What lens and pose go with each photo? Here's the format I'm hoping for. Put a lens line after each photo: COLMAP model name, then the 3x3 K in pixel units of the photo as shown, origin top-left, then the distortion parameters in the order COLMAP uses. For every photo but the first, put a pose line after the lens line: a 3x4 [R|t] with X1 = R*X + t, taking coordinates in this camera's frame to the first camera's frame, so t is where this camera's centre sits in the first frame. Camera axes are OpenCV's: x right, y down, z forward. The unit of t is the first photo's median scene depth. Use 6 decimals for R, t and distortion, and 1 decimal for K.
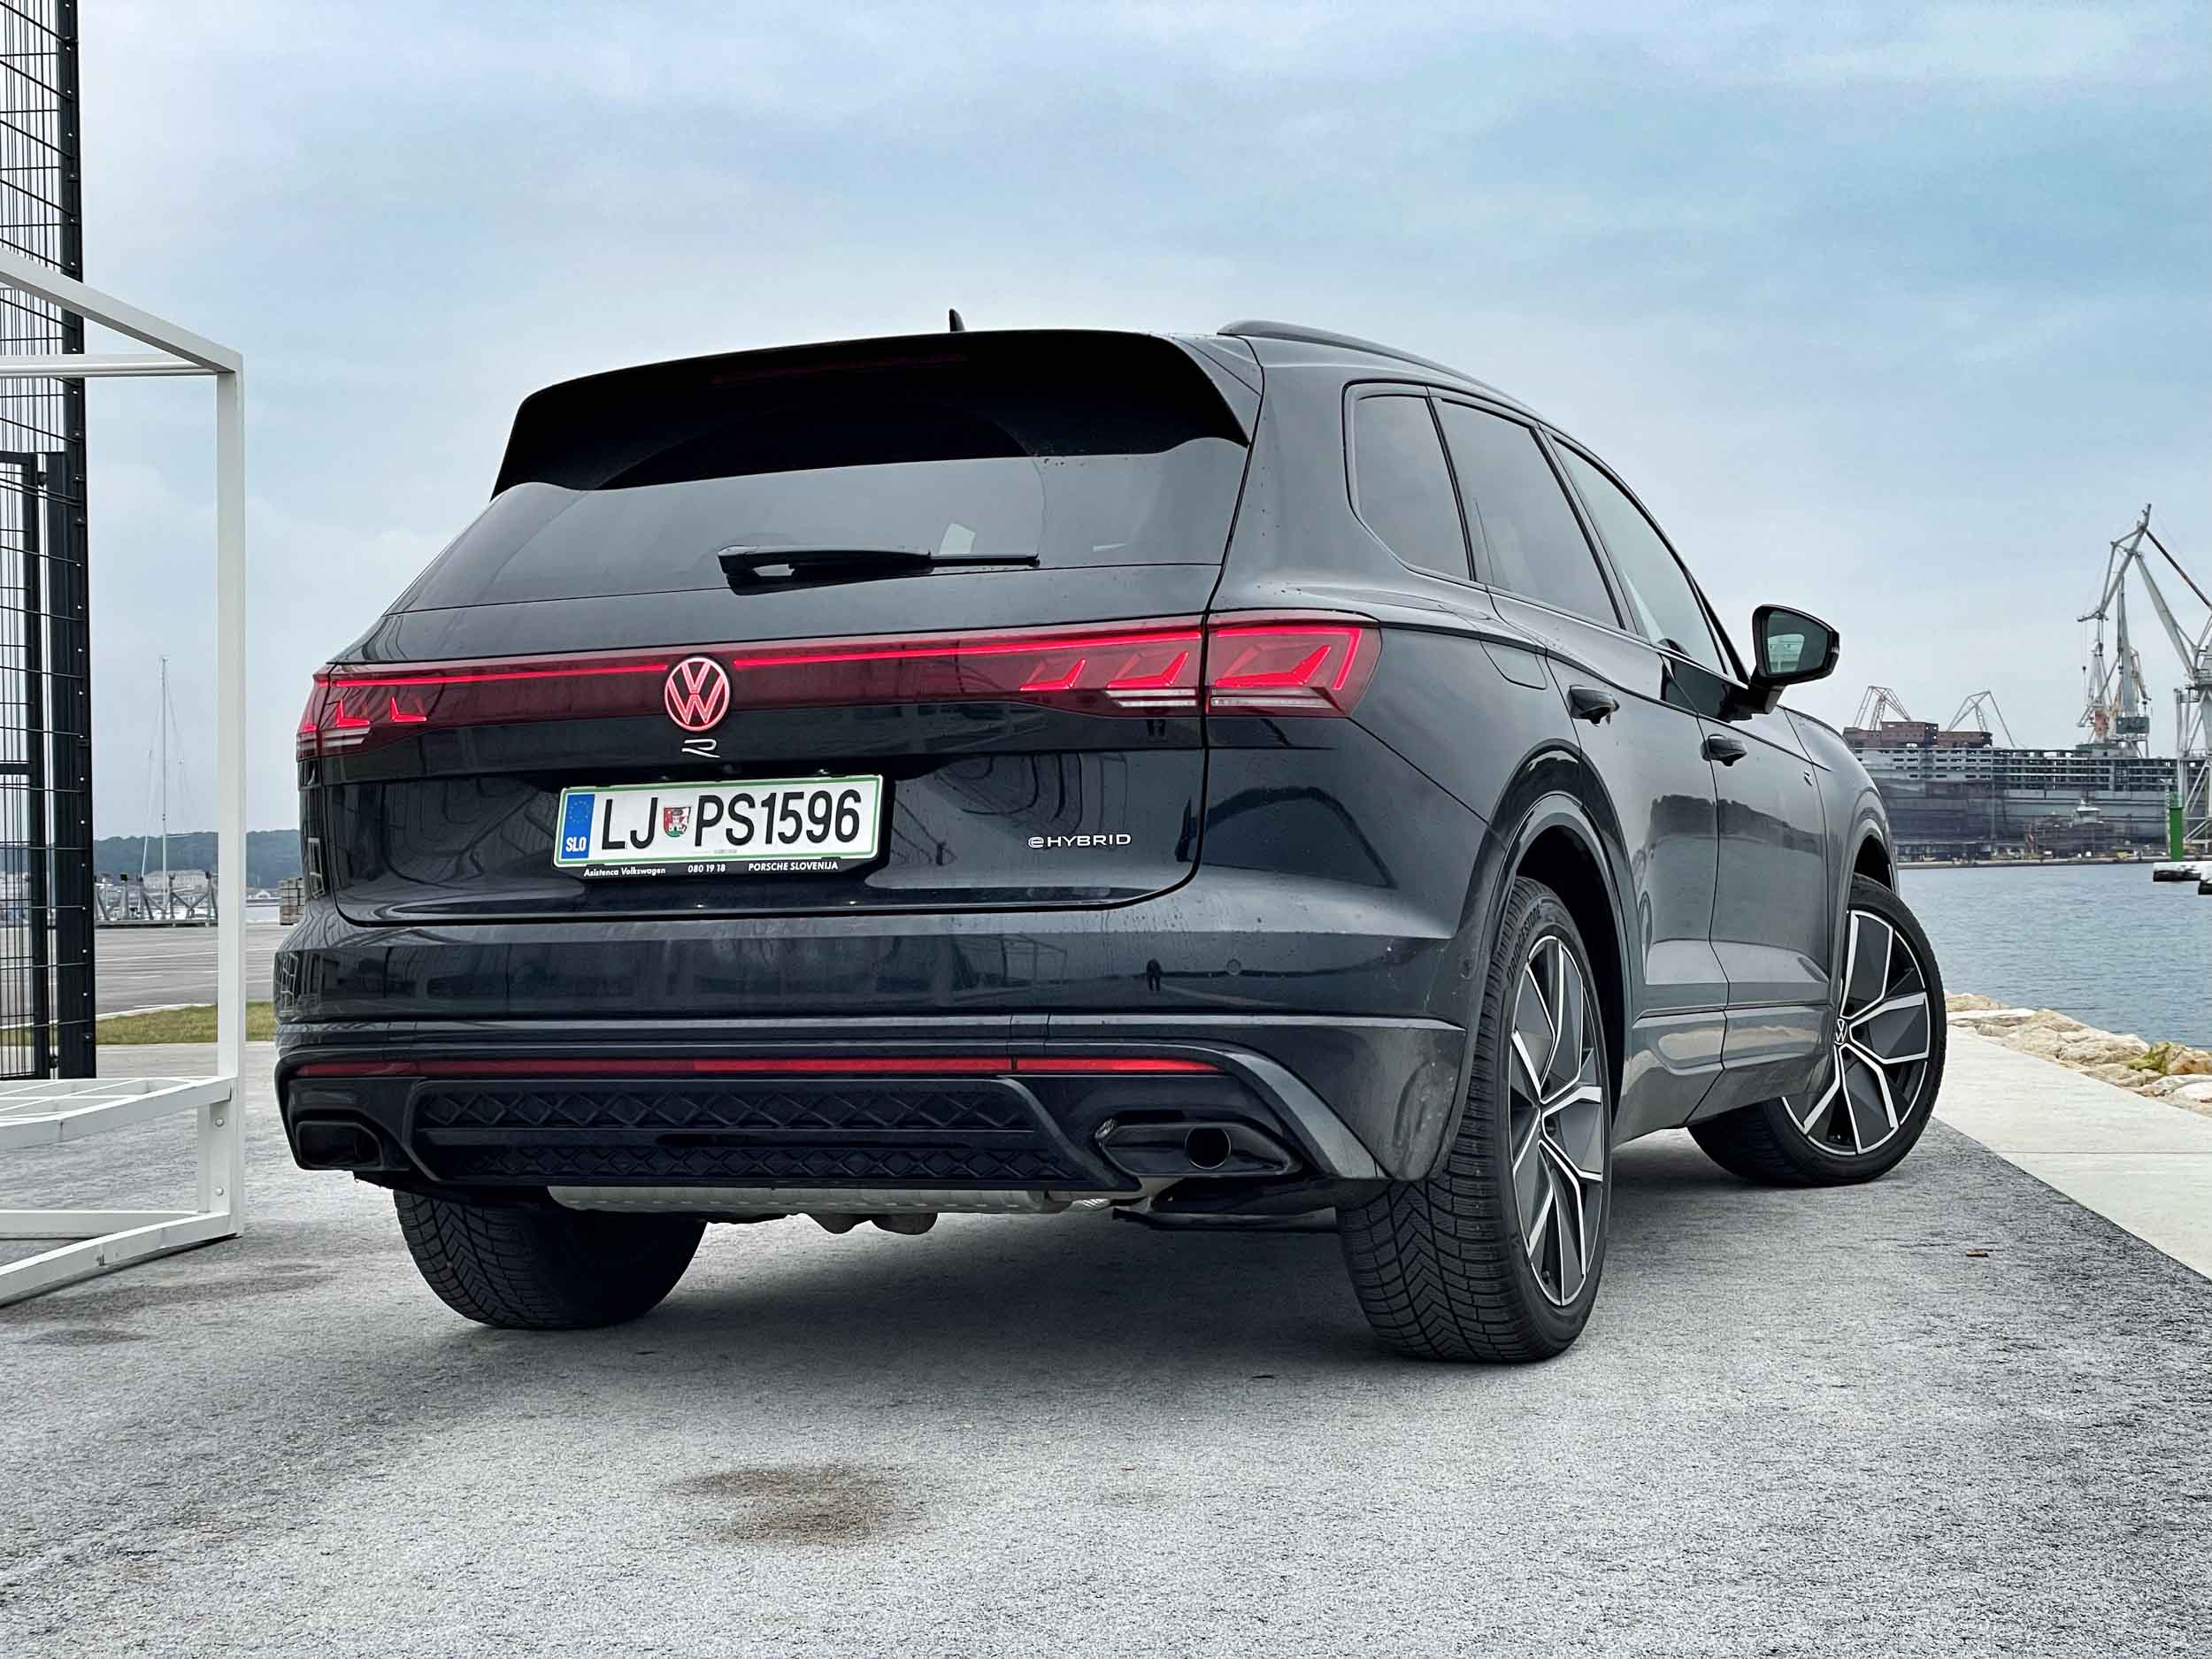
lens RADIAL K [[3406.5, 0, 1102.3], [0, 3406.5, 828.8], [0, 0, 1]] dist [0.034051, 0.000000]
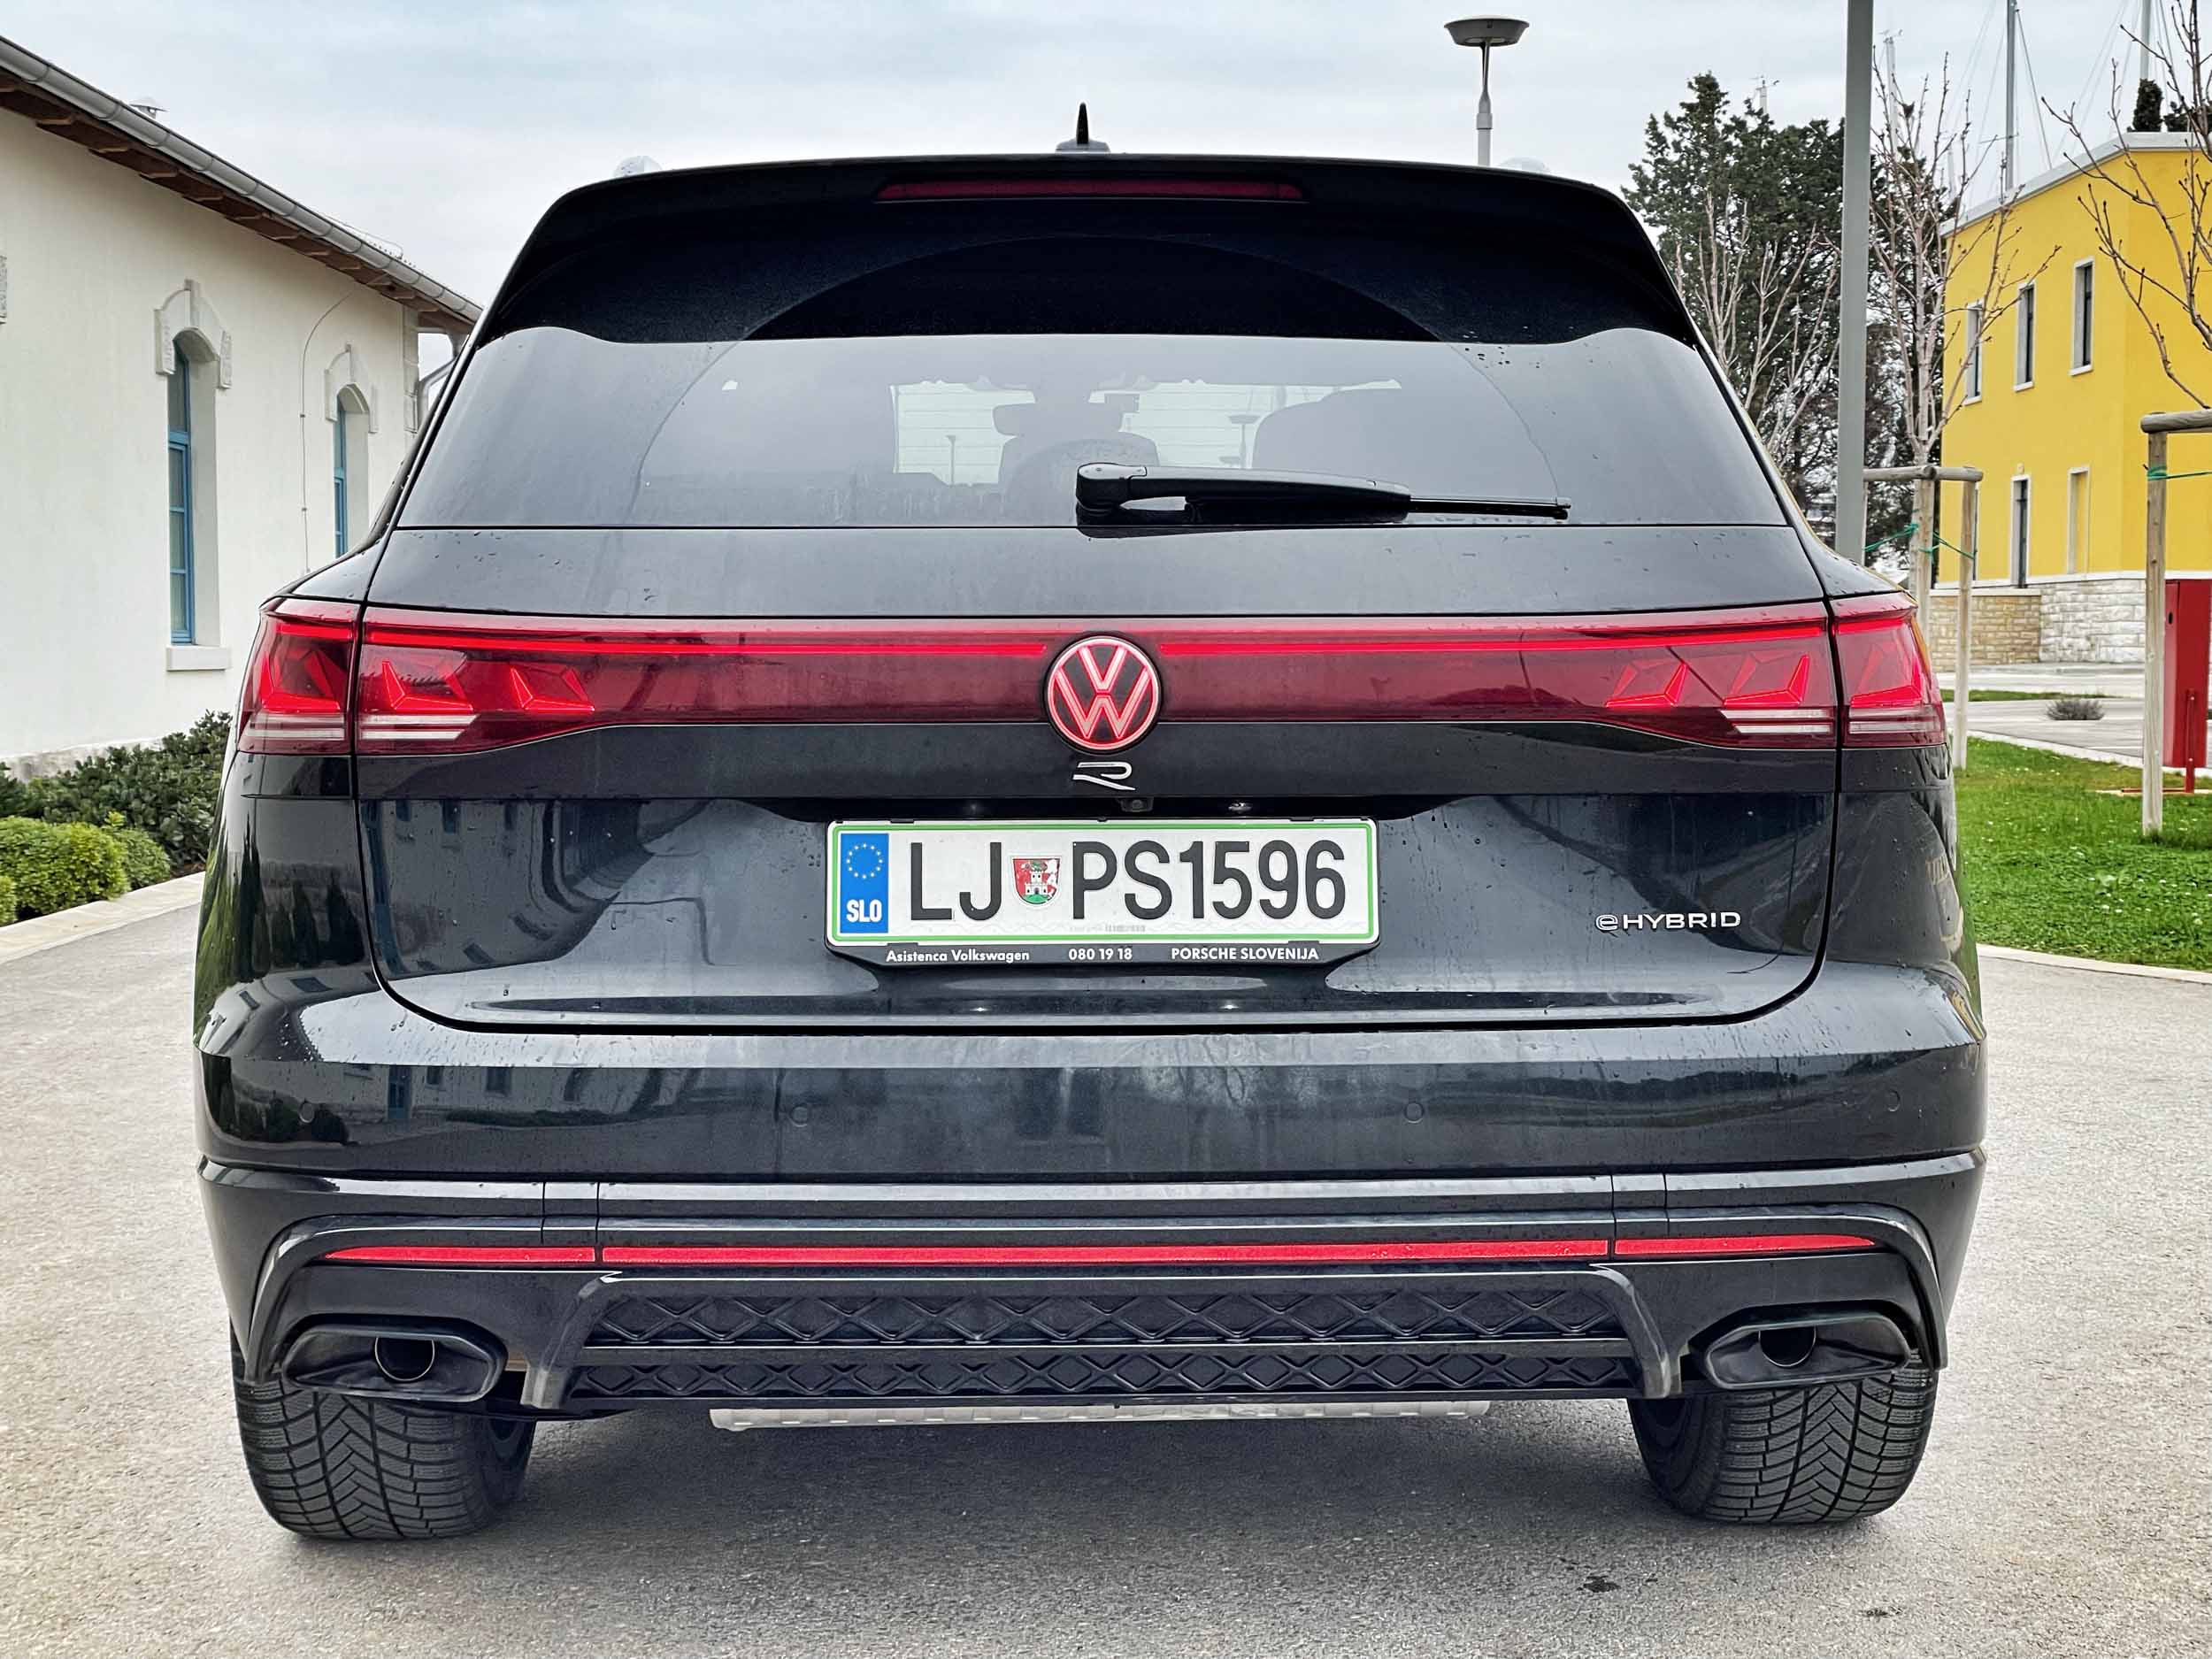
lens RADIAL K [[3406.5, 0, 1106.5], [0, 3406.5, 831.1], [0, 0, 1]] dist [0.034051, 0.000000]
pose [[0.910833, -0.003220, 0.412761, -0.391062], [-0.027763, 0.997227, 0.069042, -0.058605], [-0.411839, -0.074345, 0.908219, 0.396599]]
